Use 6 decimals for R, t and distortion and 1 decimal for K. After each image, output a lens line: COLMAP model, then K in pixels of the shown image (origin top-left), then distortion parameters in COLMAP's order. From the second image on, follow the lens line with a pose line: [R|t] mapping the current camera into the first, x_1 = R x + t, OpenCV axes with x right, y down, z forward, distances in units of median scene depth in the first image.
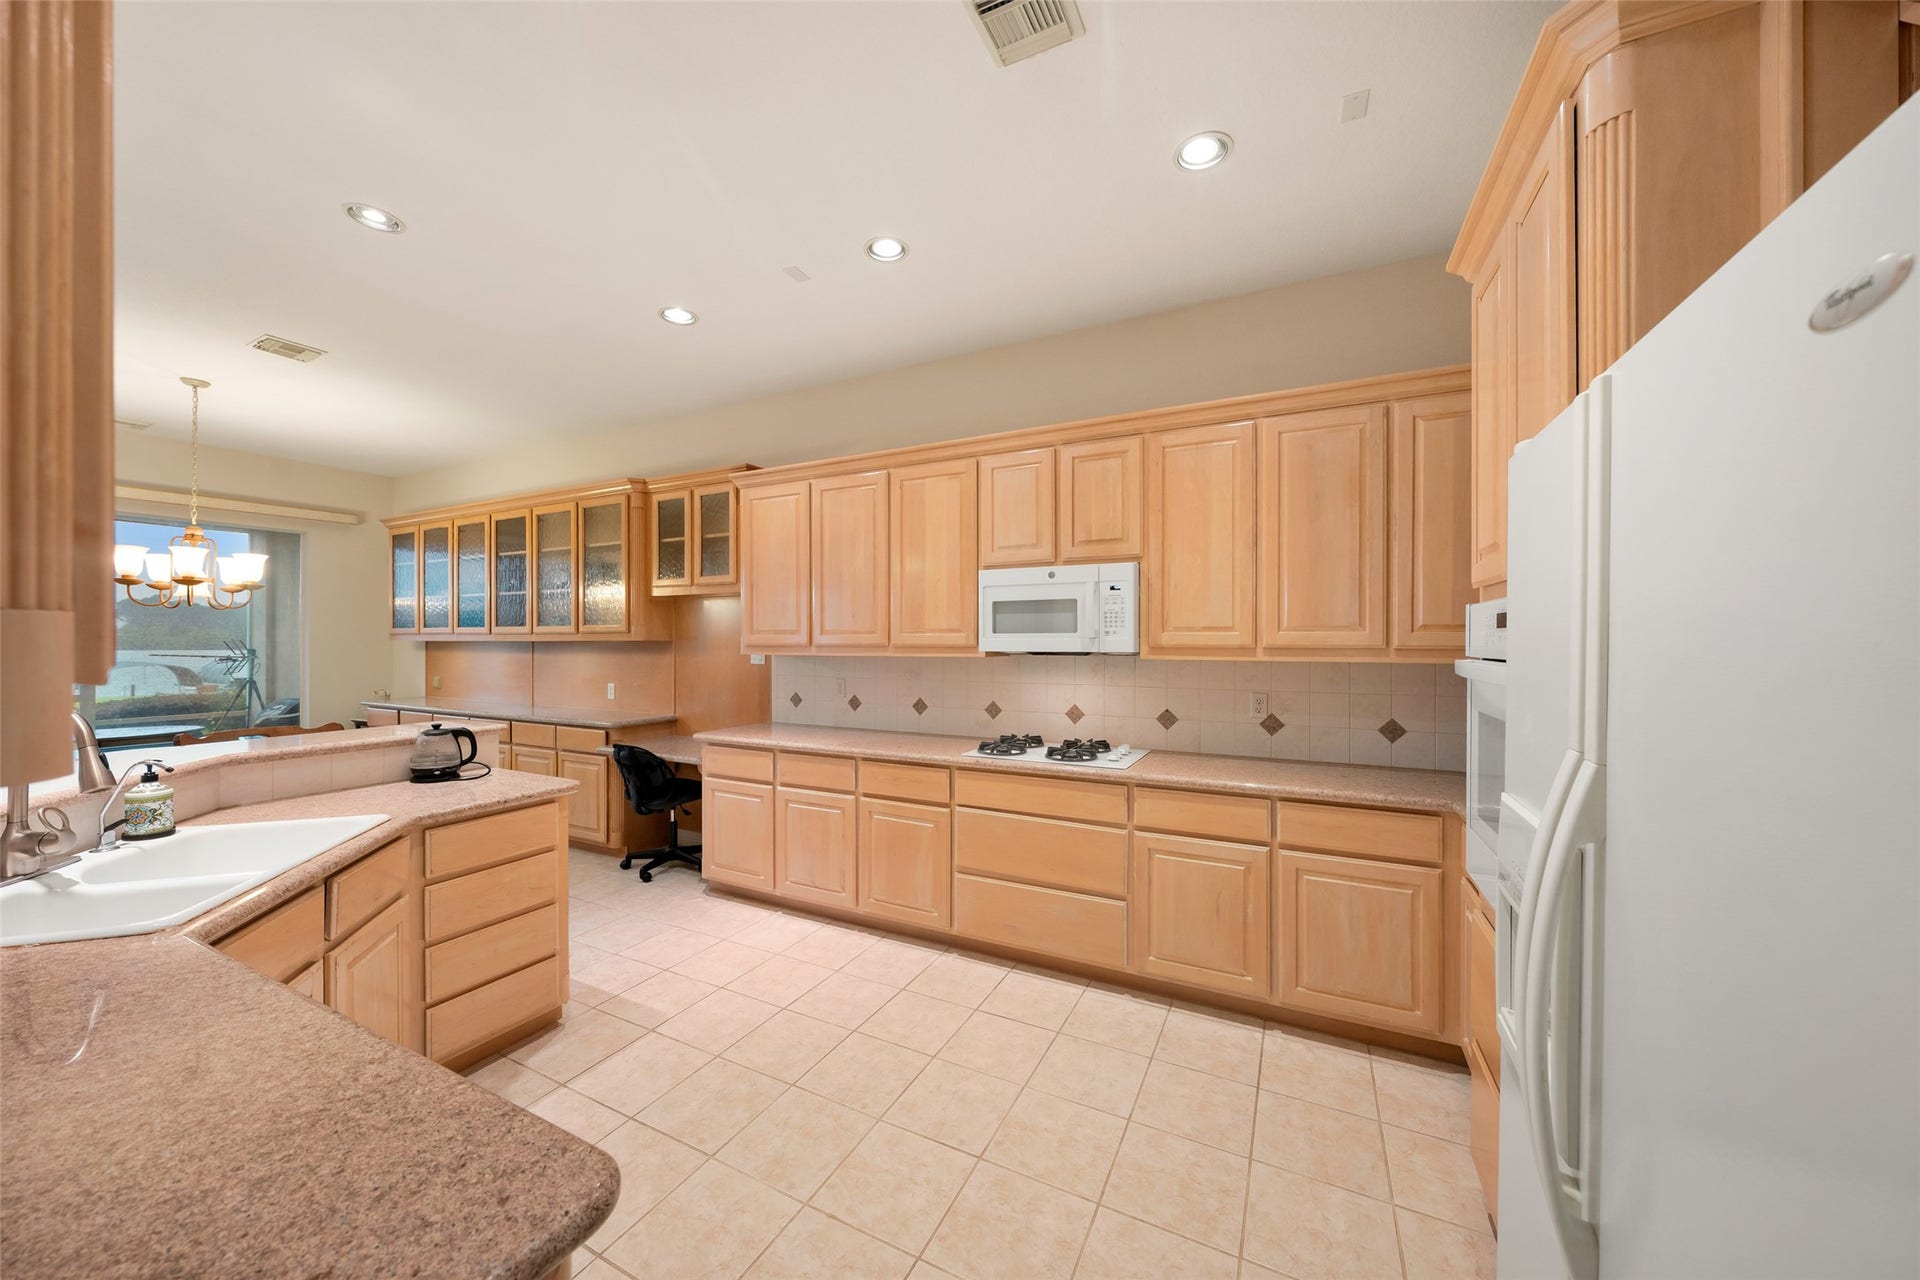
lens RADIAL K [[669.5, 0, 968.9], [0, 669.5, 639.7], [0, 0, 1]] dist [-0.006419, -0.000102]
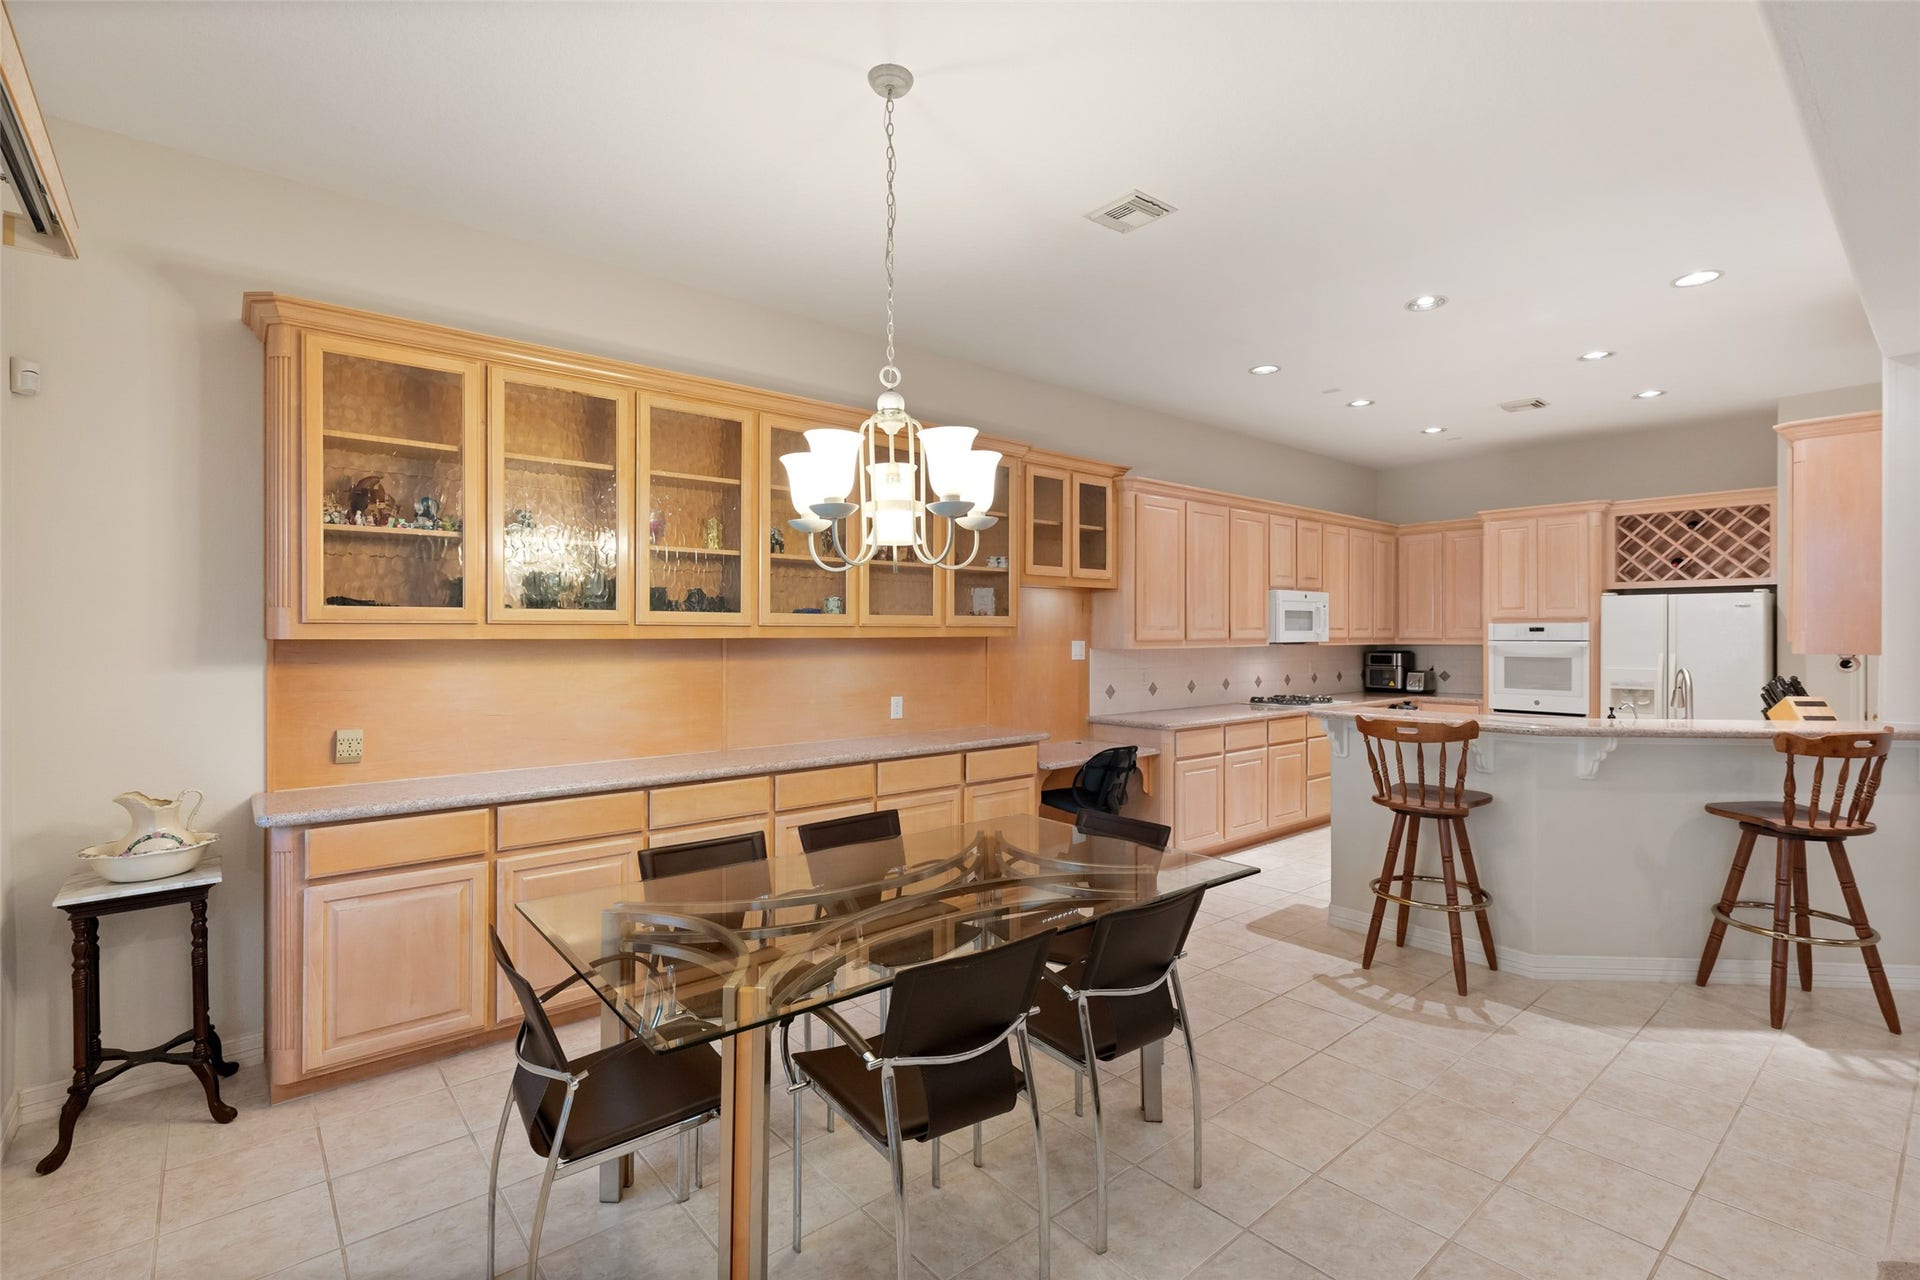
lens RADIAL K [[865.5, 0, 966.6], [0, 865.5, 632.1], [0, 0, 1]] dist [0.005507, -0.001696]
pose [[0.389386, -0.001263, 0.921074, -1.817540], [-0.004735, 0.999983, 0.003373, -0.008500], [-0.921062, -0.005675, 0.389374, 0.767227]]
